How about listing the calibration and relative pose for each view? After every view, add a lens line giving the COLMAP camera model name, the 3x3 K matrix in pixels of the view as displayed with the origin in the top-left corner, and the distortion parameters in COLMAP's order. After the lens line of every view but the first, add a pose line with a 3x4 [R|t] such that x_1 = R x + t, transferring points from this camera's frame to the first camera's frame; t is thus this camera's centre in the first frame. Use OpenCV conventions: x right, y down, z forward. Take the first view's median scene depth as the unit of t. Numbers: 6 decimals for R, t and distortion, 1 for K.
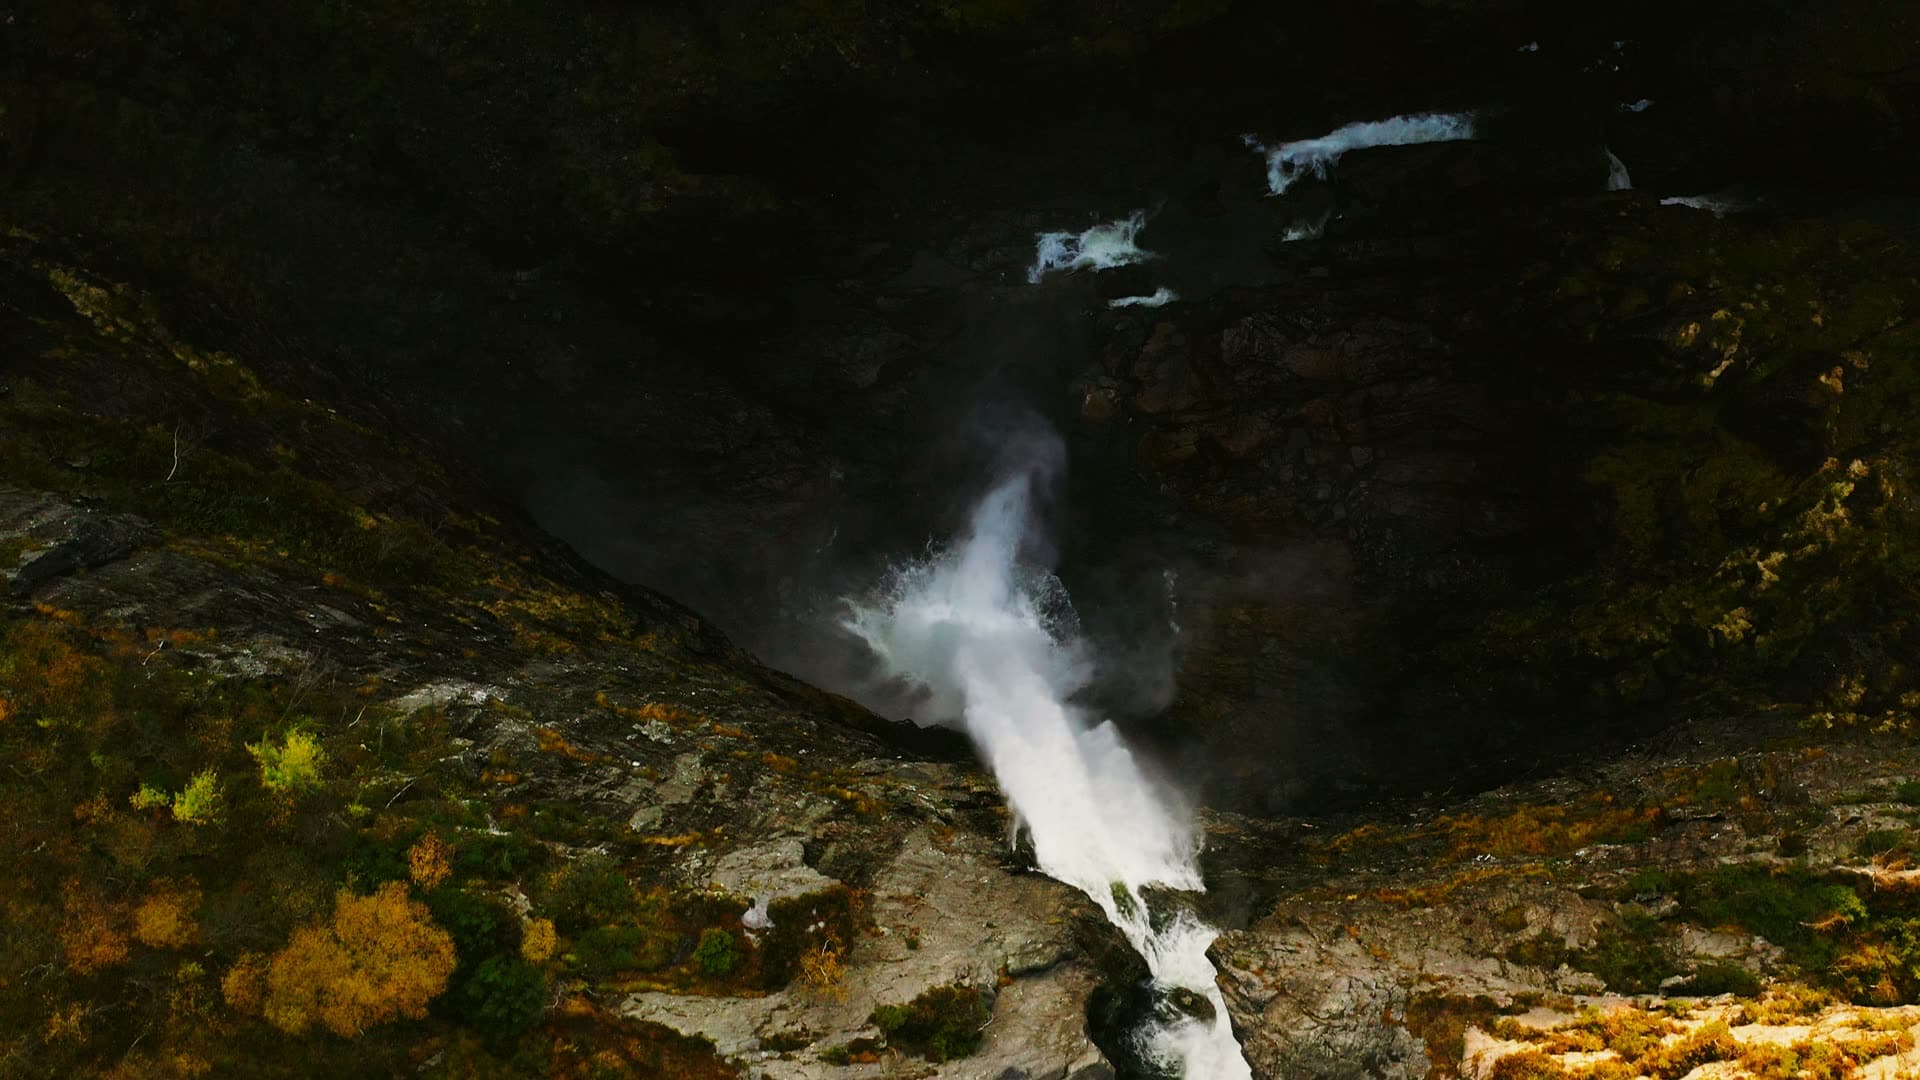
lens RADIAL K [[2169.0, 0, 963.2], [0, 2169.0, 537.4], [0, 0, 1]] dist [-0.186066, 0.000000]
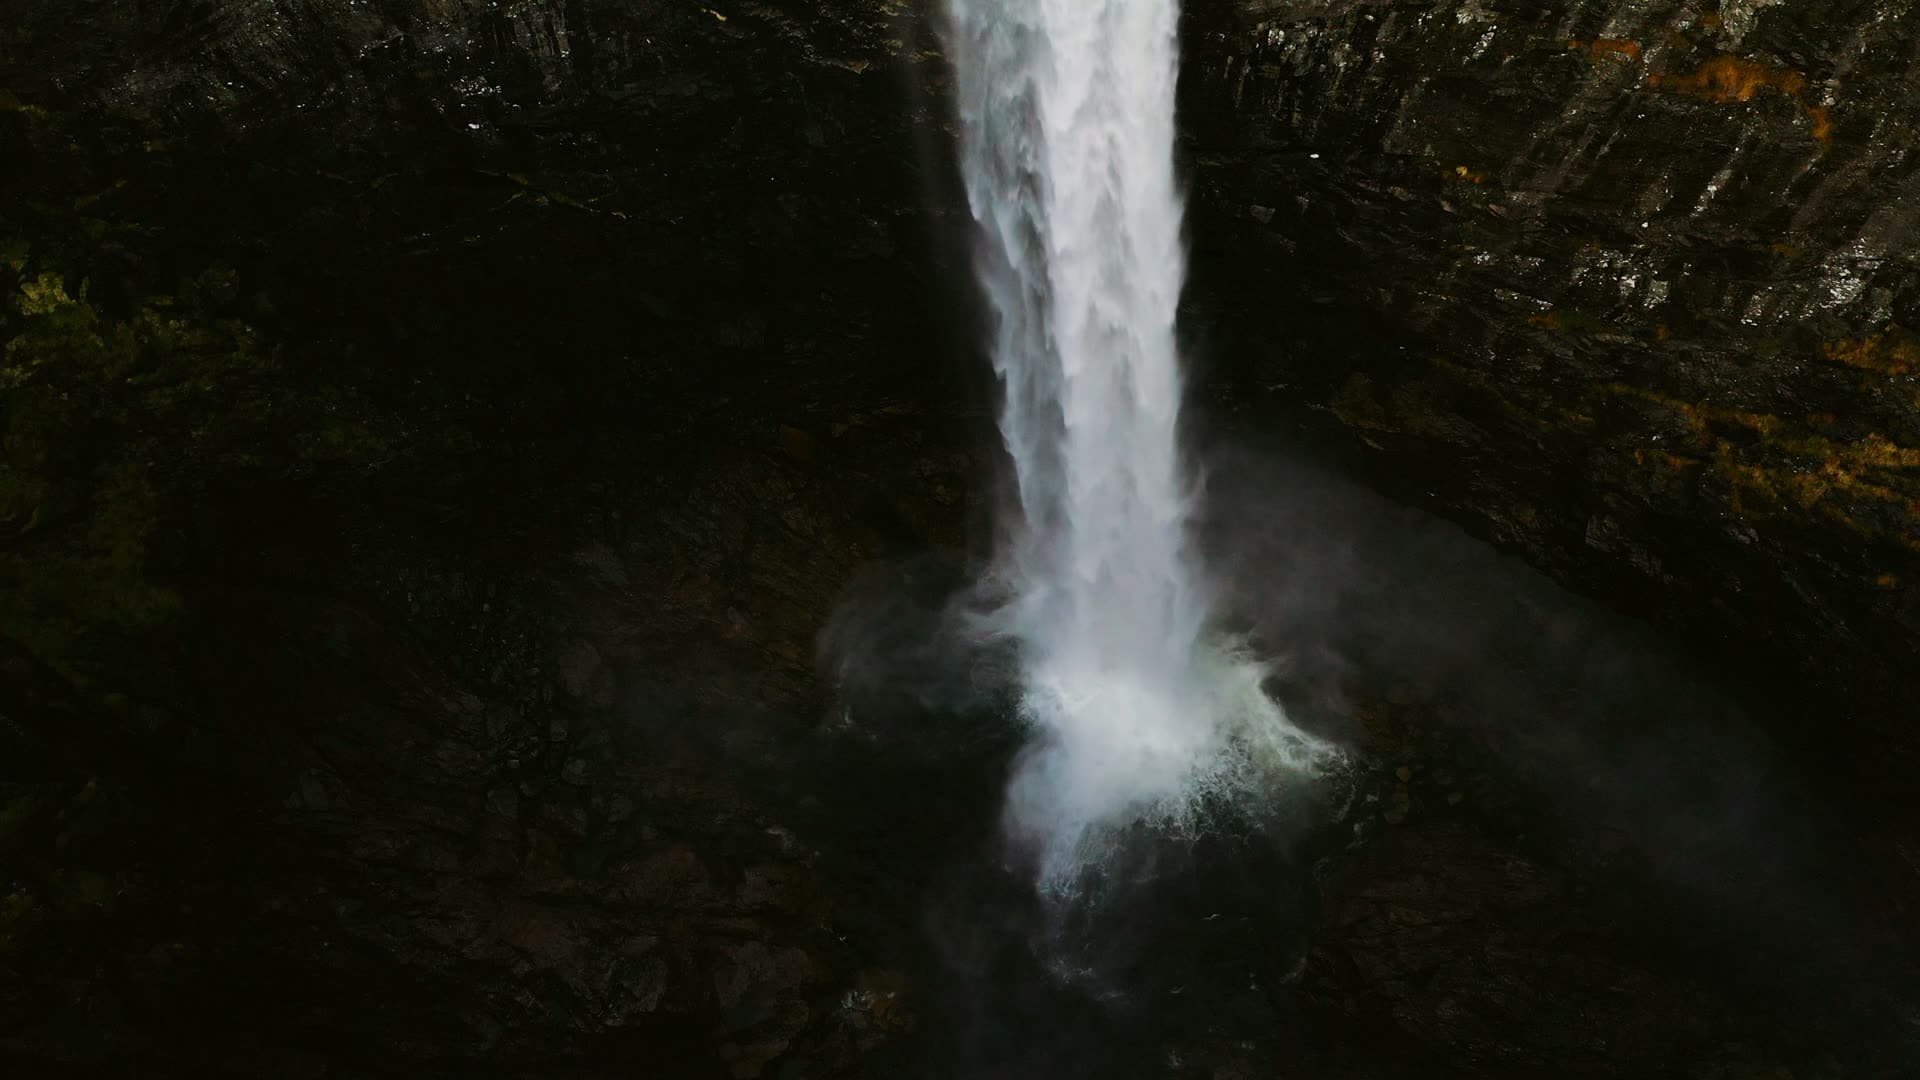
lens RADIAL K [[2169.0, 0, 962.1], [0, 2169.0, 529.7], [0, 0, 1]] dist [-0.186066, 0.000000]
pose [[-0.978972, -0.164185, 0.121067, -0.028568], [0.201691, -0.867967, 0.453821, -0.375162], [0.030572, 0.468696, 0.882830, 0.619809]]
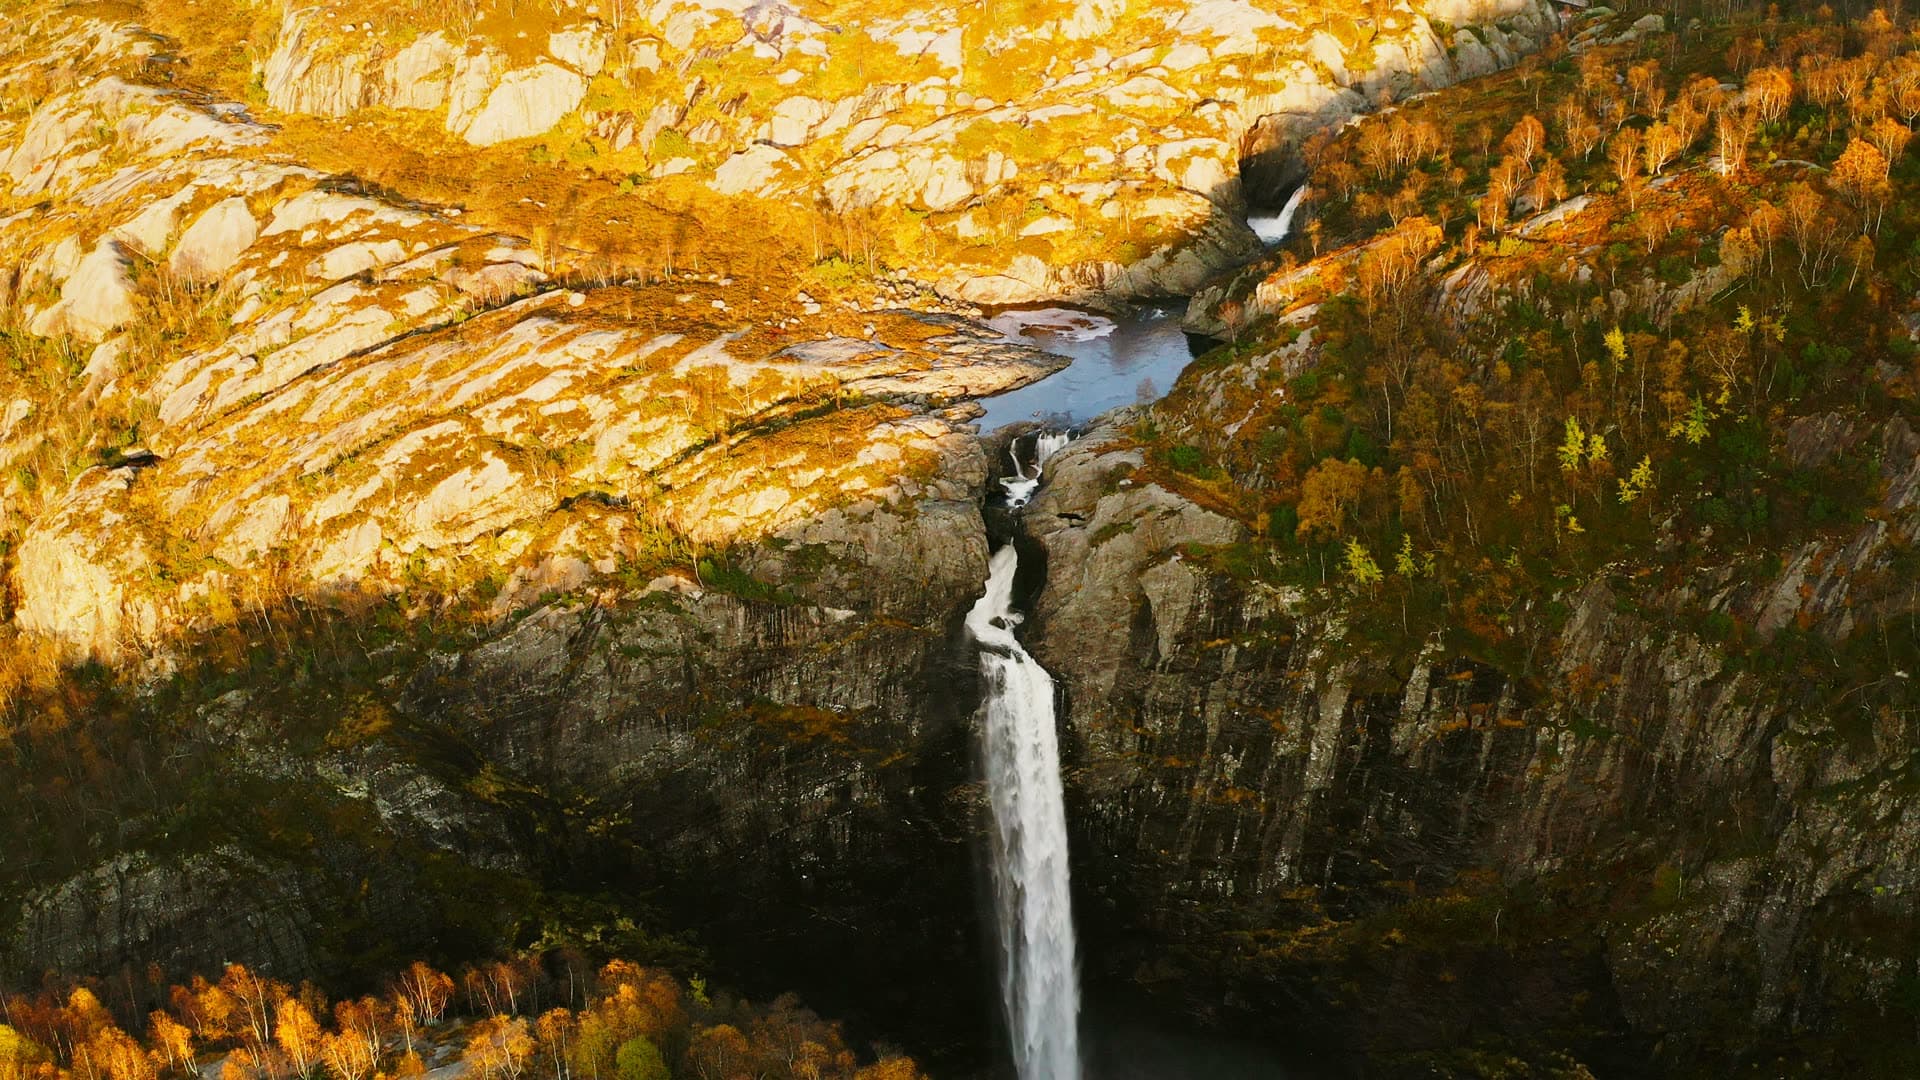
lens RADIAL K [[2169.0, 0, 956.7], [0, 2169.0, 532.6], [0, 0, 1]] dist [-0.186066, 0.000000]
pose [[-0.968579, -0.089740, 0.231953, -0.372627], [0.247711, -0.431484, 0.867445, -1.745051], [0.022239, 0.897646, 0.440156, -0.059622]]
